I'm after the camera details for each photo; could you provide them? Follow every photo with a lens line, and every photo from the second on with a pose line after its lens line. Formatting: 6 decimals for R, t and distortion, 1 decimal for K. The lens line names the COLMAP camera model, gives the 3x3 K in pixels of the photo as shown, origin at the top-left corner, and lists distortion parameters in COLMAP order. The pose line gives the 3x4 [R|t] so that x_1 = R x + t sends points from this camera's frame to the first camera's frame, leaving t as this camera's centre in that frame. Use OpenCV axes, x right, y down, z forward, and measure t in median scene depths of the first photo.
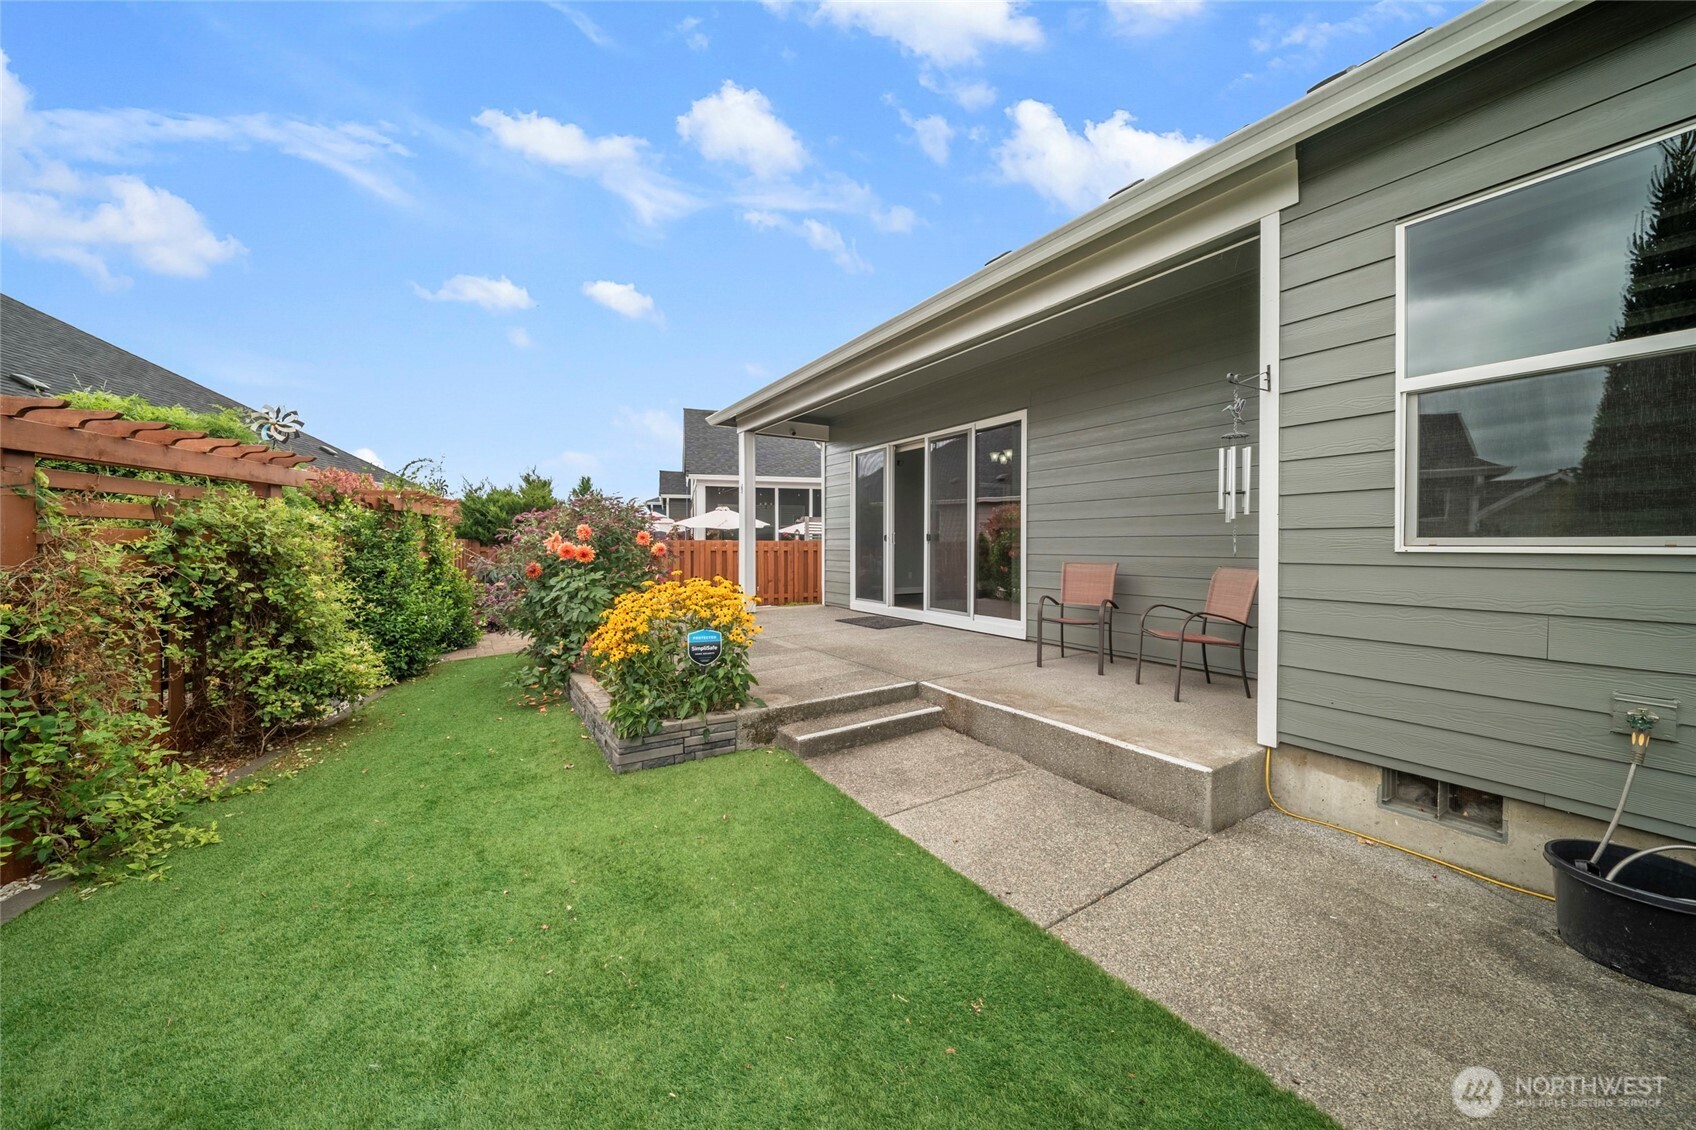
lens RADIAL K [[604.4, 0, 849.7], [0, 604.4, 555.1], [0, 0, 1]] dist [-0.001629, -0.000101]
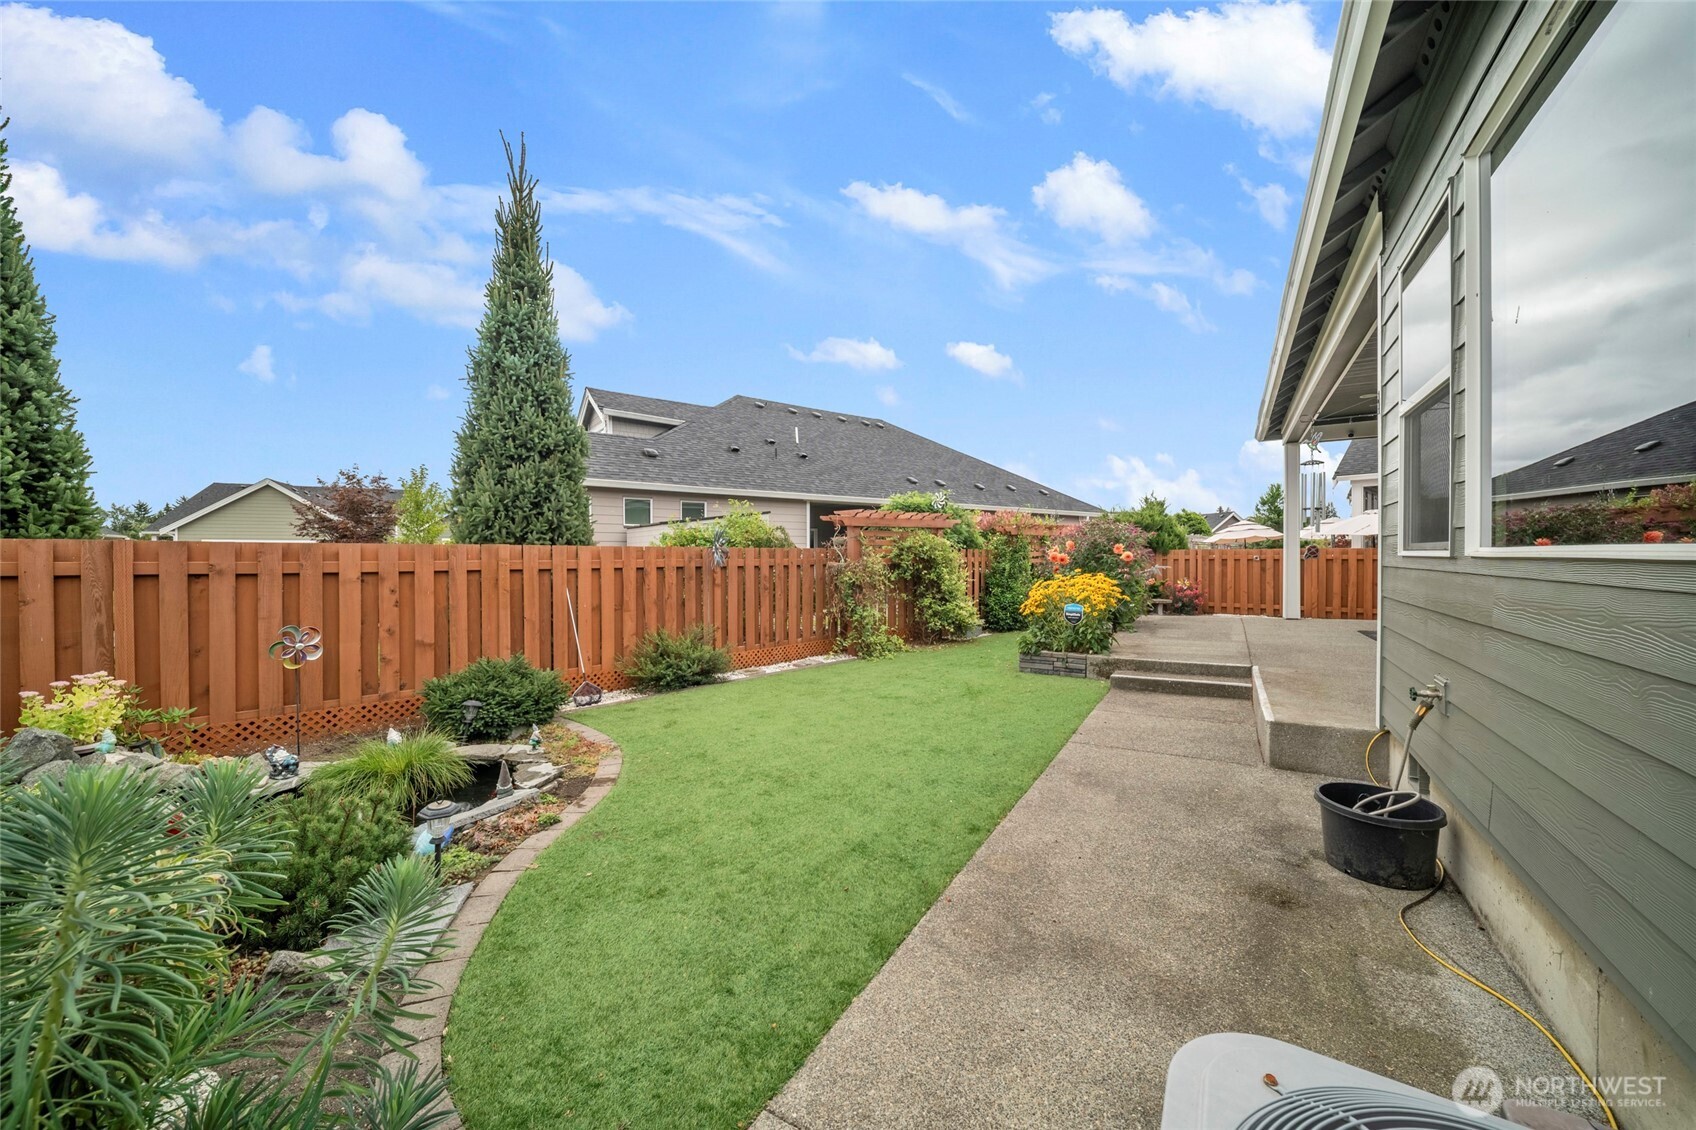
lens RADIAL K [[604.4, 0, 849.7], [0, 604.4, 555.1], [0, 0, 1]] dist [-0.001629, -0.000101]
pose [[0.437359, -0.002338, -0.899284, 1.023493], [-0.009257, 0.999932, -0.007101, 0.004510], [0.899239, 0.011430, 0.437308, -0.317375]]
